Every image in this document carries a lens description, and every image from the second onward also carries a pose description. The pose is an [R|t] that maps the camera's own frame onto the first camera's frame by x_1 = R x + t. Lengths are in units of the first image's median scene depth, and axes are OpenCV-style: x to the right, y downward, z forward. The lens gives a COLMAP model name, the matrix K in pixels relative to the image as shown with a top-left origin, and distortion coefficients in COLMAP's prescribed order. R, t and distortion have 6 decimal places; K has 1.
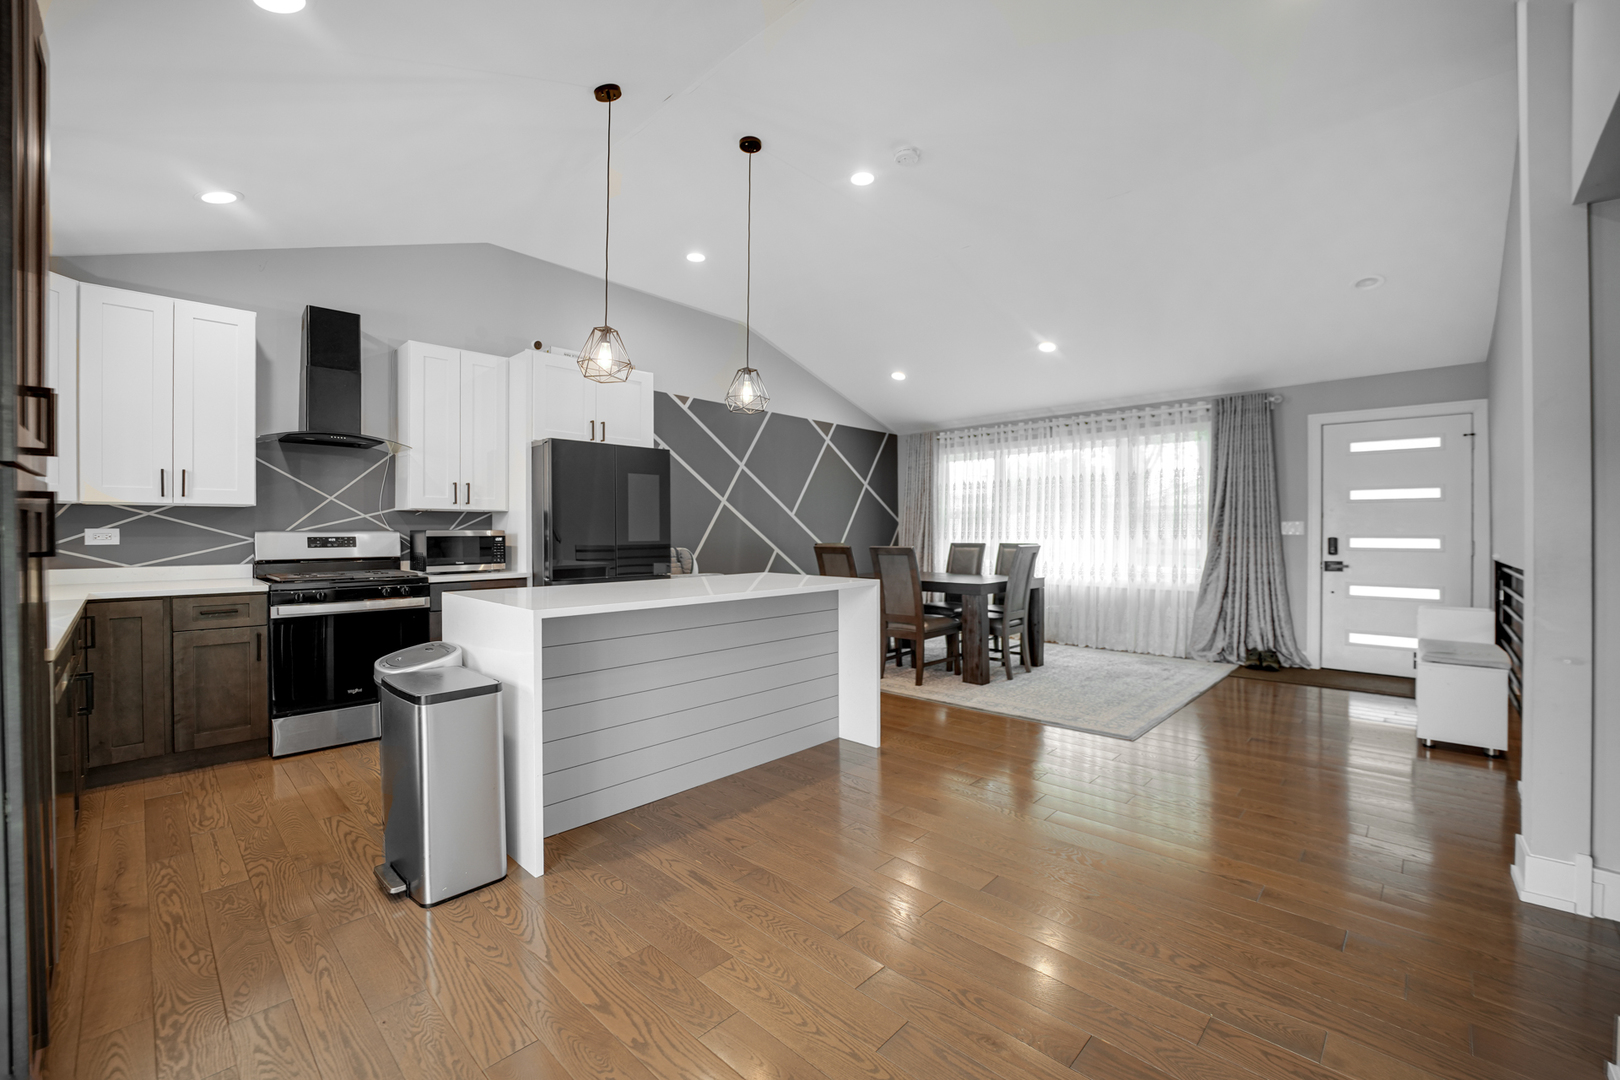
lens RADIAL K [[659.4, 0, 810.0], [0, 659.4, 540.0], [0, 0, 1]] dist [-0.001664, -0.000093]
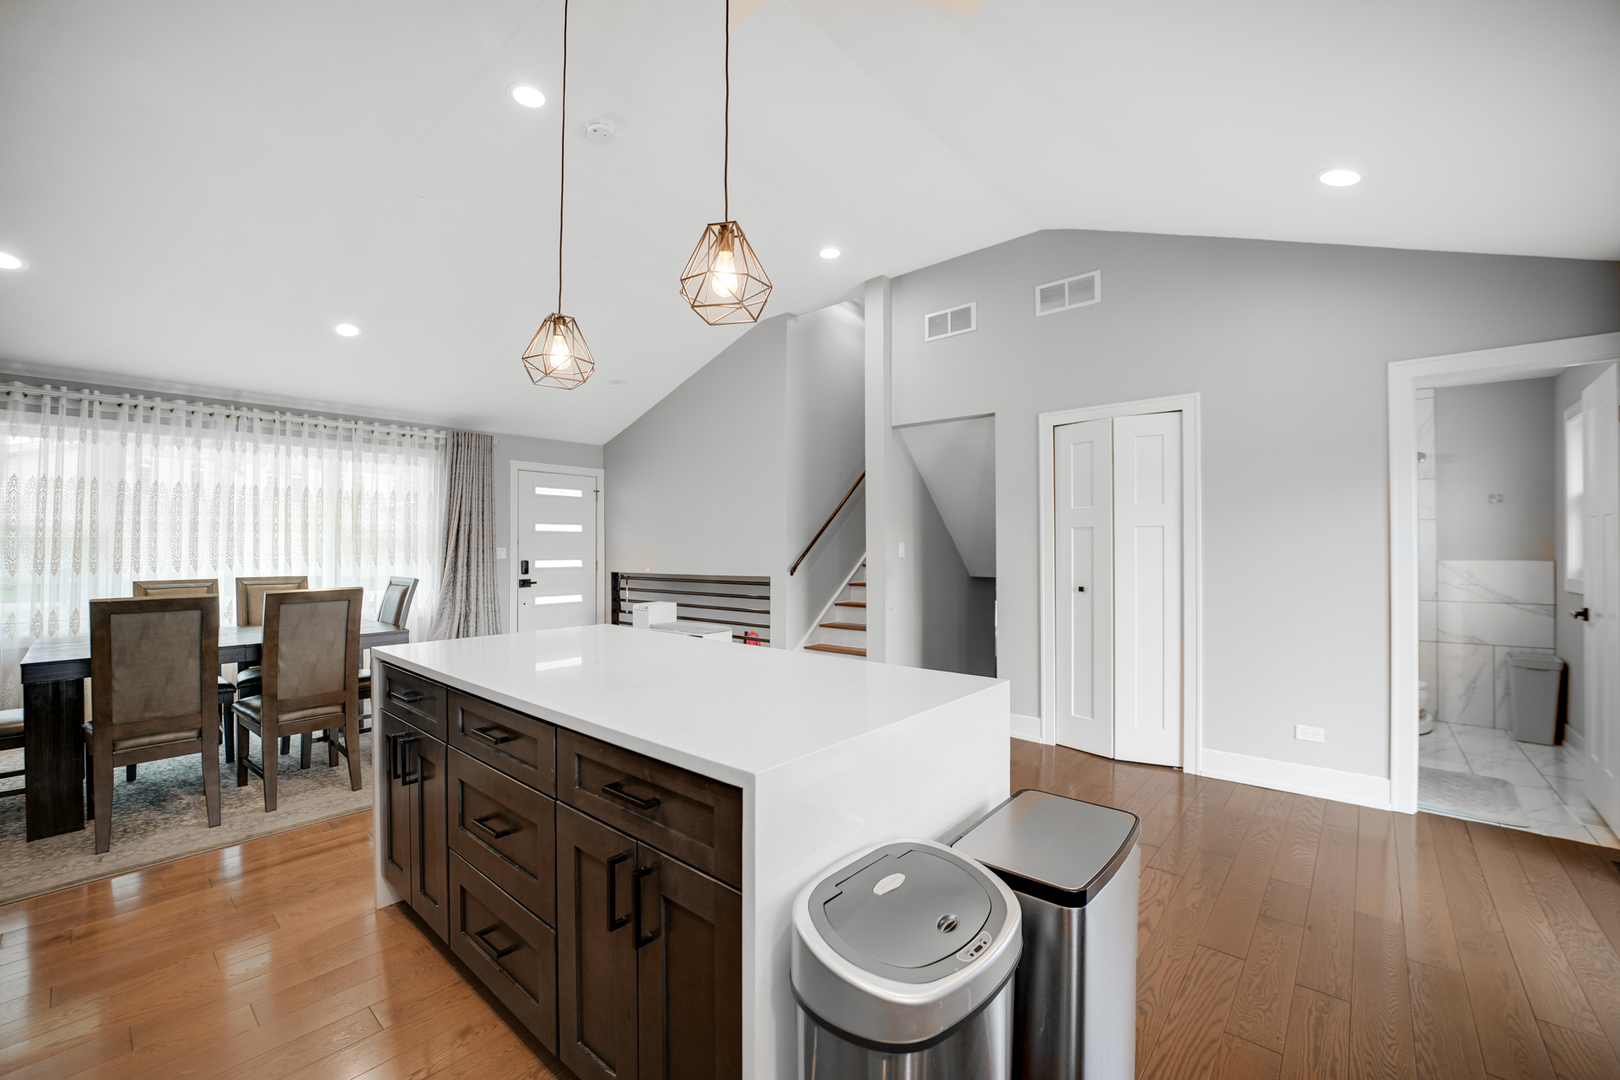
lens RADIAL K [[653.3, 0, 810.0], [0, 653.3, 540.0], [0, 0, 1]] dist [-0.029736, 0.000305]
pose [[-0.046865, 0.015050, 0.998788, -0.469830], [0.025217, 0.999586, -0.013879, -0.011913], [-0.998583, 0.024536, -0.047225, 0.514507]]
